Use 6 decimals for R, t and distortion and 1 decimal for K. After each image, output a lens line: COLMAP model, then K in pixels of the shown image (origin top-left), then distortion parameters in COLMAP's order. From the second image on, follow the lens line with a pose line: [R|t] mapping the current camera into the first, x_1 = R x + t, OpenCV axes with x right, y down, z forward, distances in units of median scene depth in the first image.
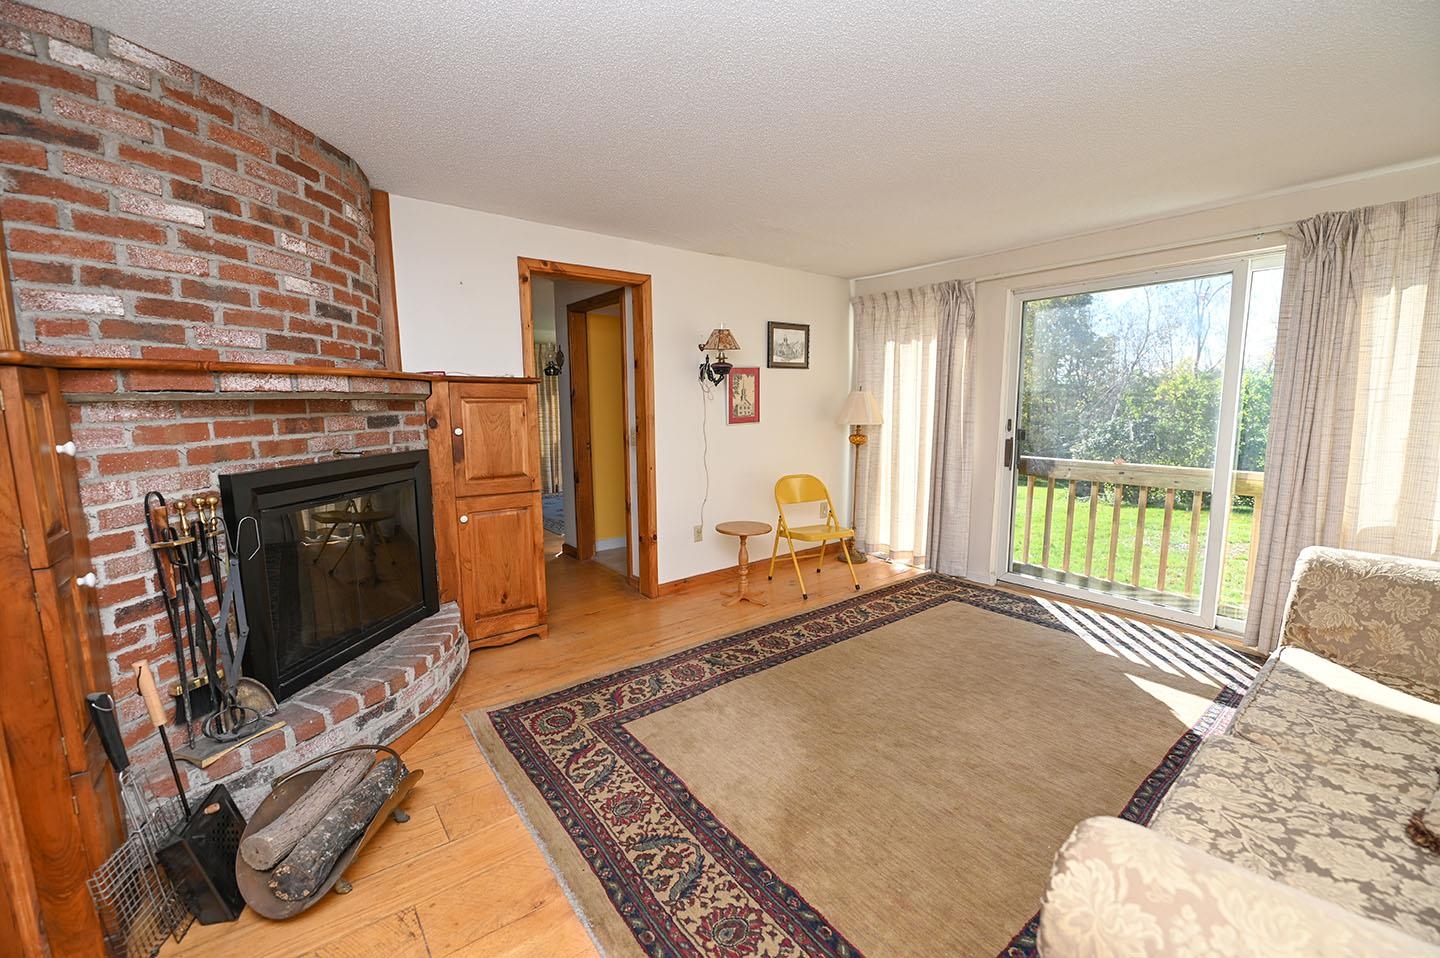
lens RADIAL K [[600.7, 0, 727.3], [0, 600.7, 483.7], [0, 0, 1]] dist [-0.021482, -0.000647]
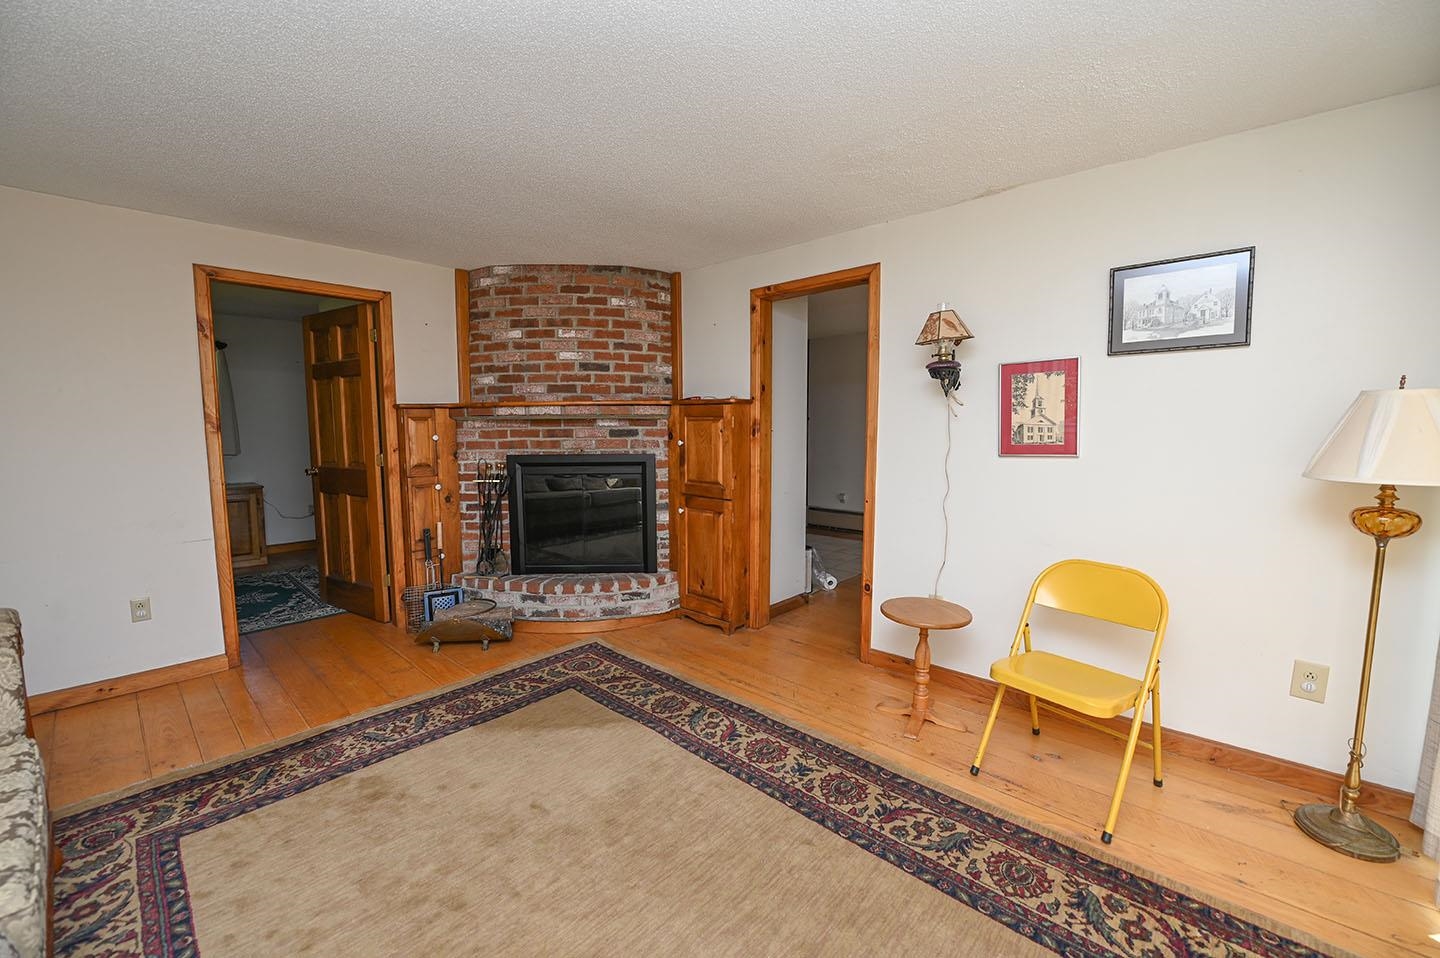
lens RADIAL K [[600.7, 0, 723.6], [0, 600.7, 481.9], [0, 0, 1]] dist [-0.021482, -0.000647]
pose [[0.124490, 0.099938, -0.987175, 1.147529], [-0.131310, 0.987823, 0.083444, -0.167187], [0.983494, 0.119238, 0.136097, 1.240091]]
